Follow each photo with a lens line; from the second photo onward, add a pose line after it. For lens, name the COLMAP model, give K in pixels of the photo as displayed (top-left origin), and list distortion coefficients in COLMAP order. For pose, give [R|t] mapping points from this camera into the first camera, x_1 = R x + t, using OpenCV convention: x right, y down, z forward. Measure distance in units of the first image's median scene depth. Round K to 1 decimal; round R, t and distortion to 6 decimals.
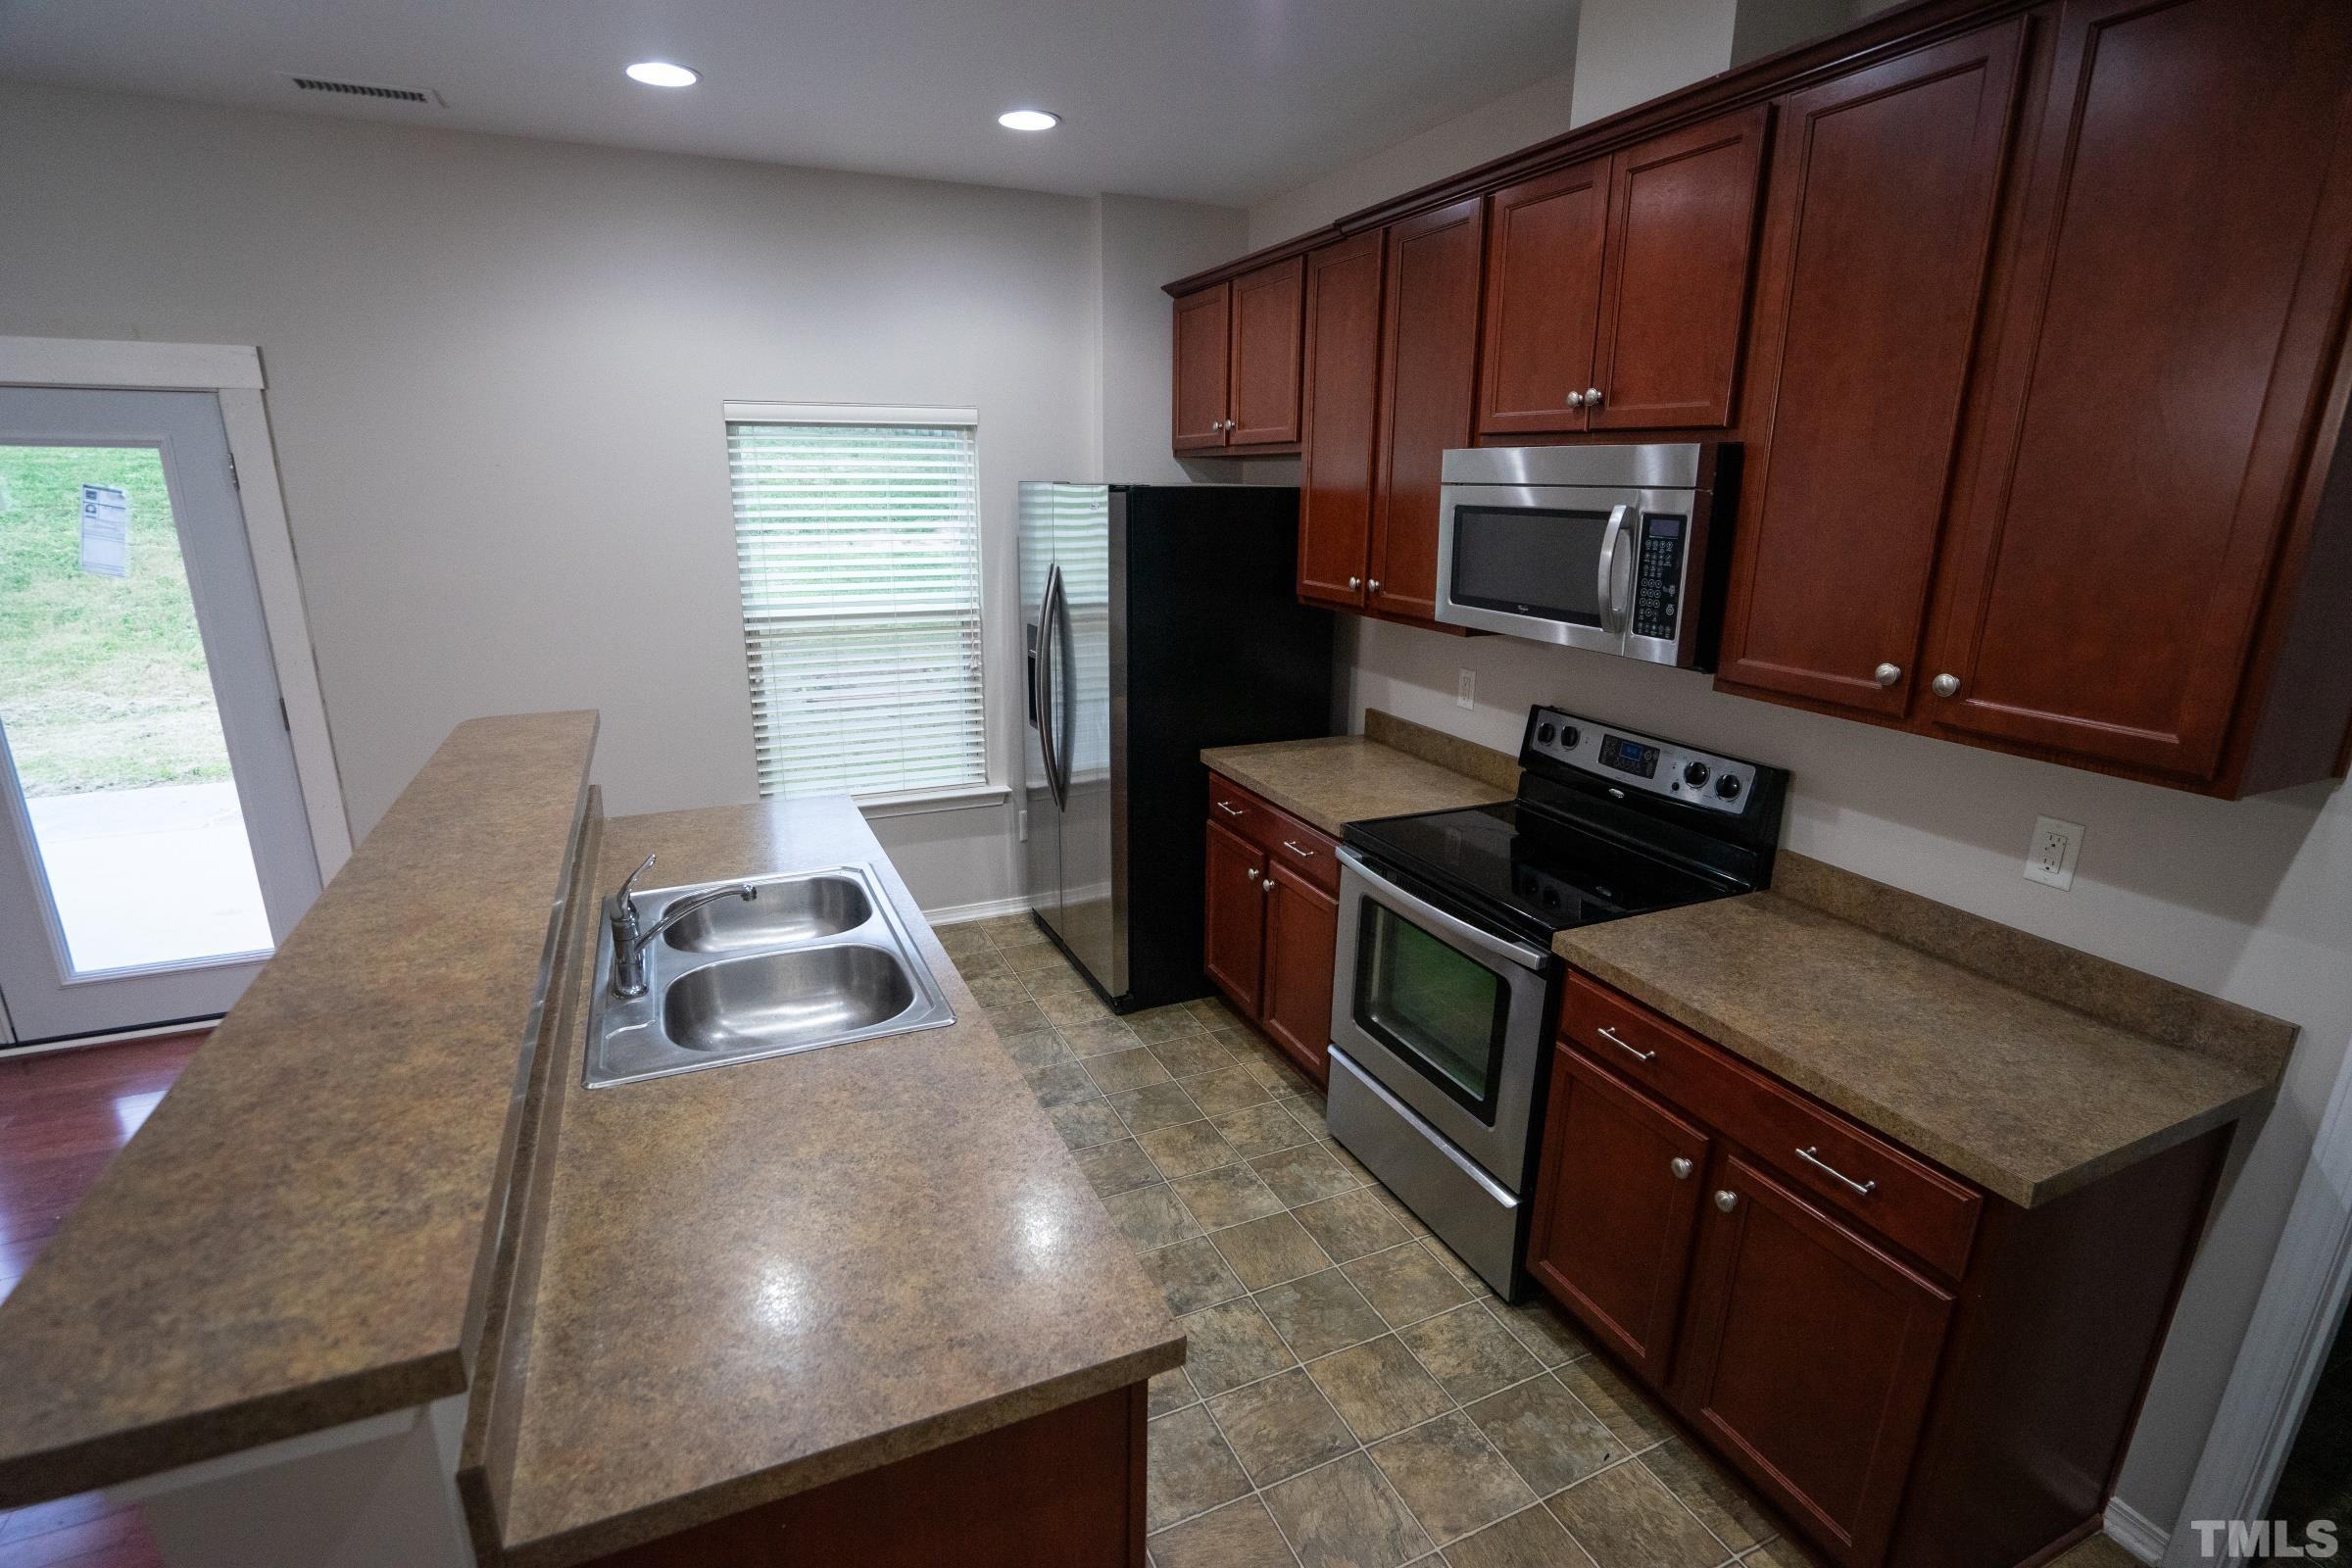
lens RADIAL K [[1088.0, 0, 1160.2], [0, 1088.0, 785.3], [0, 0, 1]] dist [-0.037000, 0.003816]
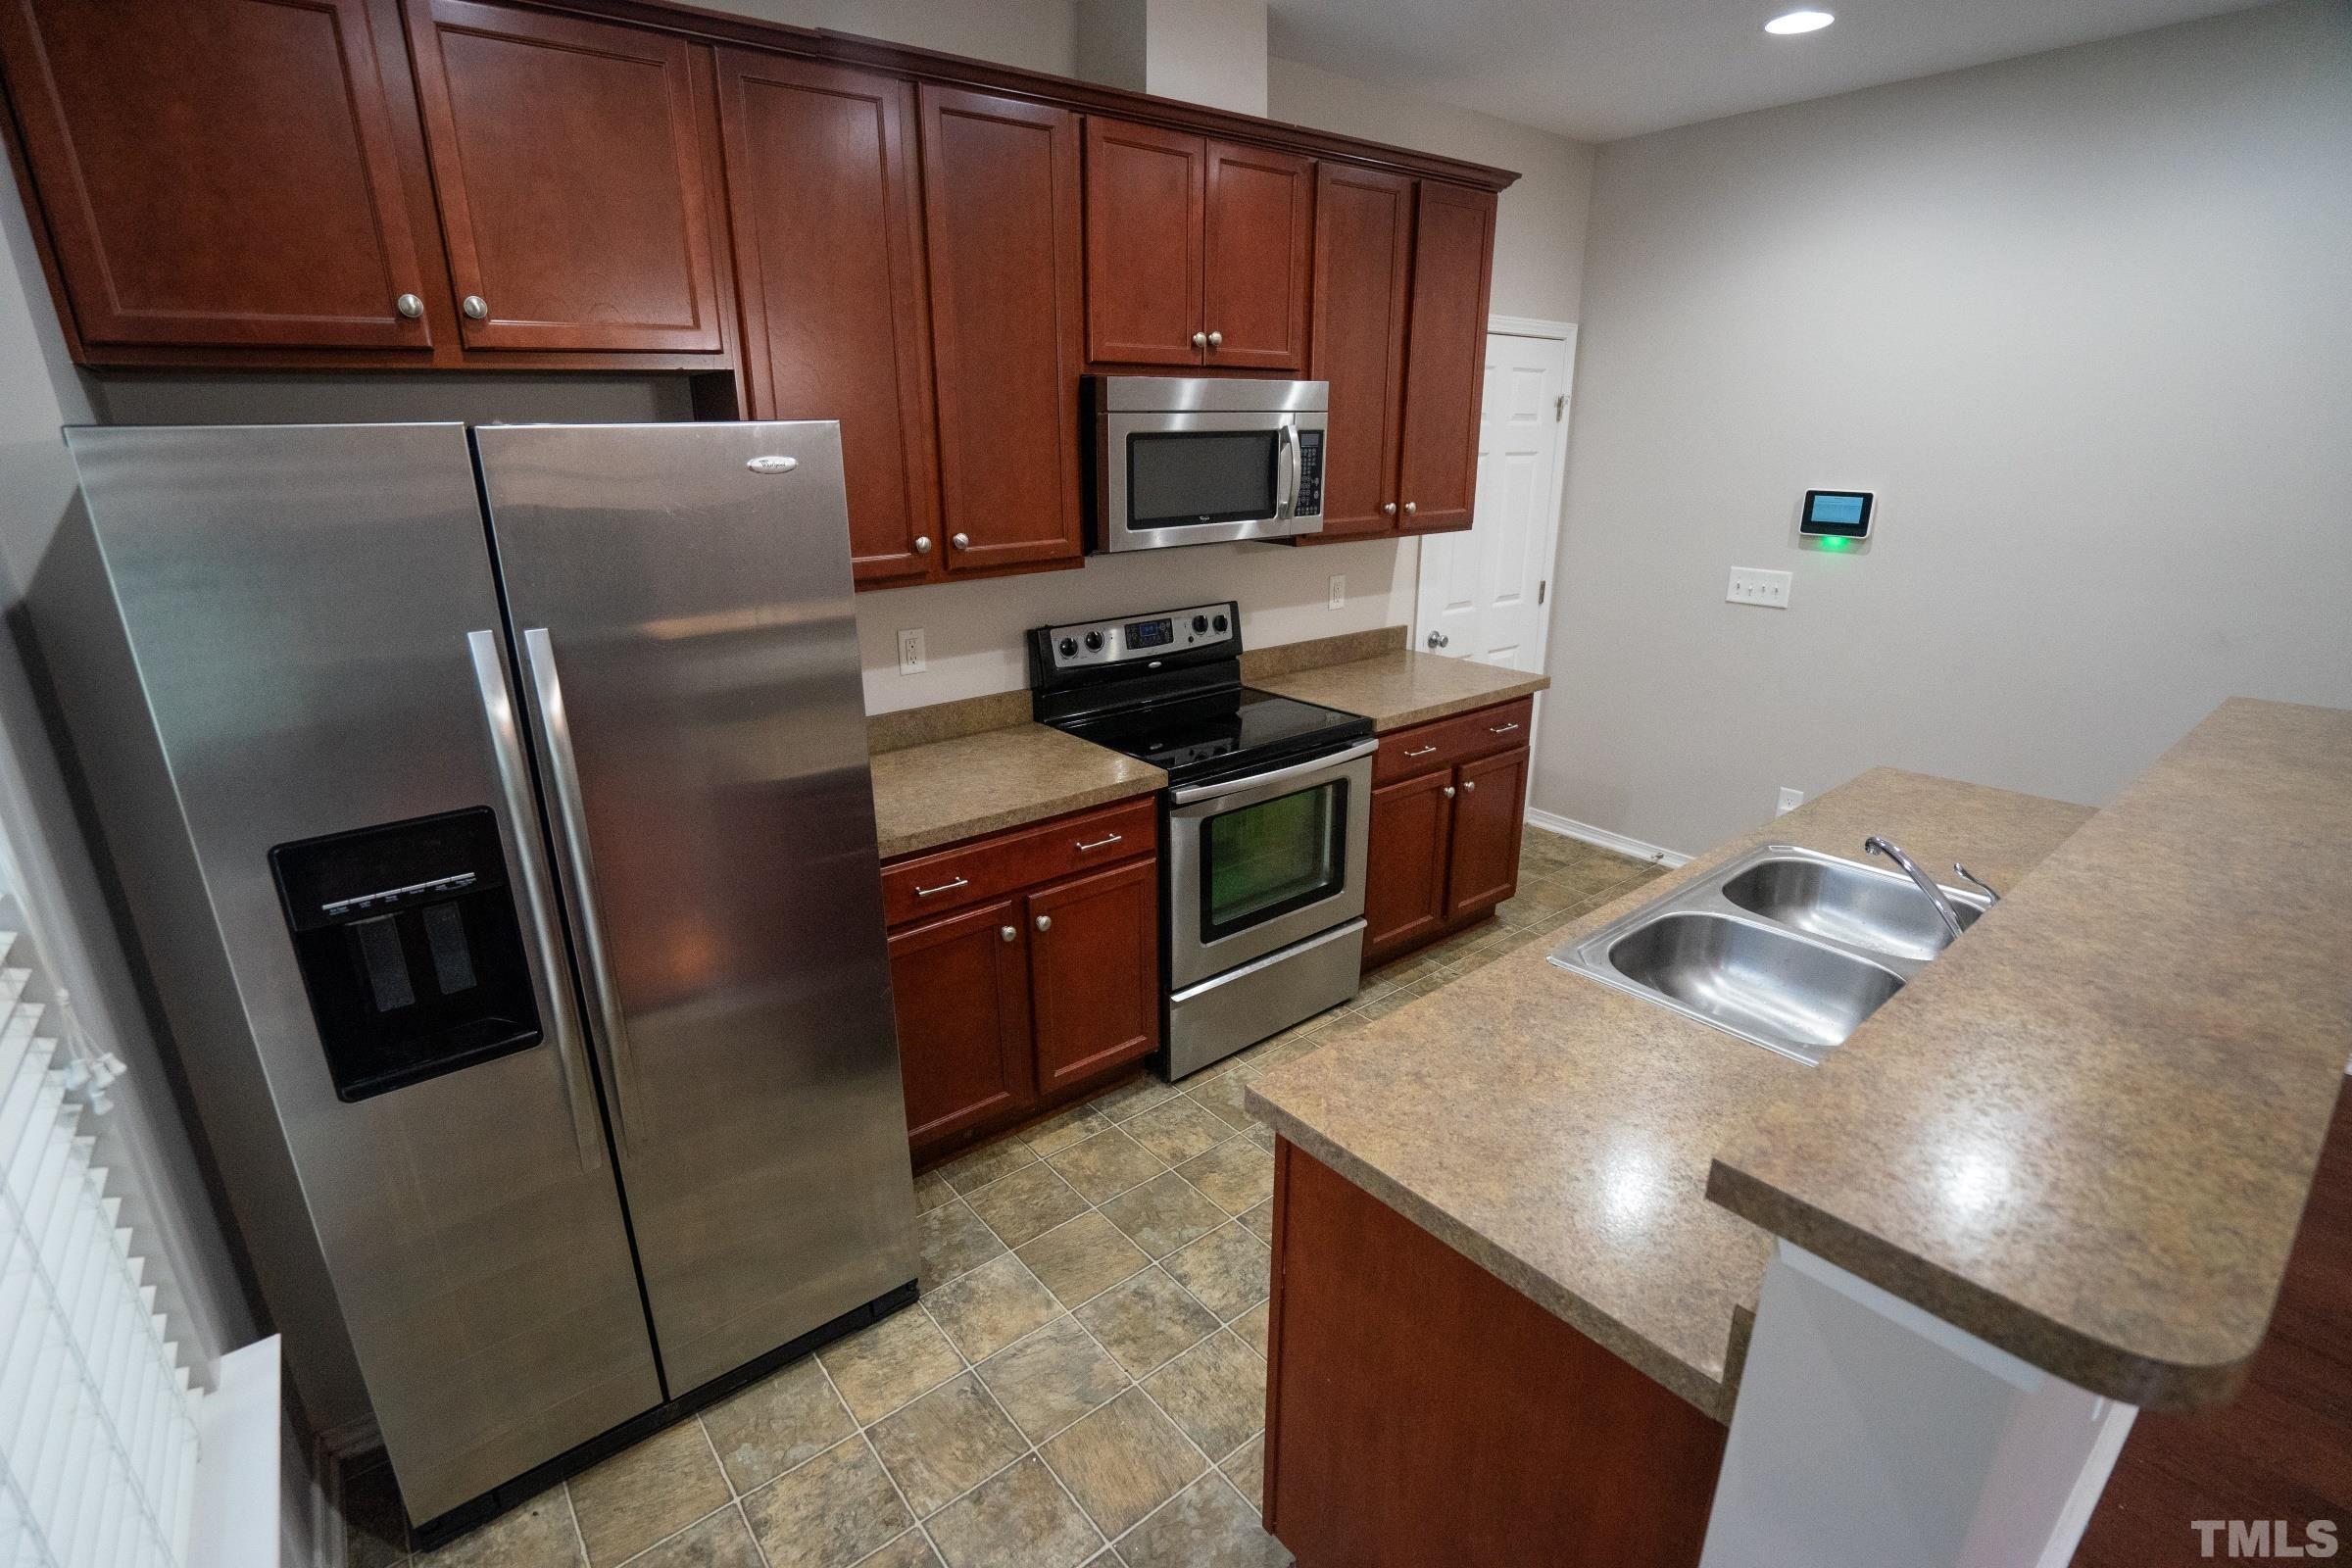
lens RADIAL K [[1088.0, 0, 1163.6], [0, 1088.0, 771.9], [0, 0, 1]] dist [-0.037000, 0.003816]
pose [[-0.240657, -0.299840, 0.923136, -0.775986], [0.273661, 0.891541, 0.360920, -0.334556], [-0.931232, 0.339485, -0.132501, 1.216484]]
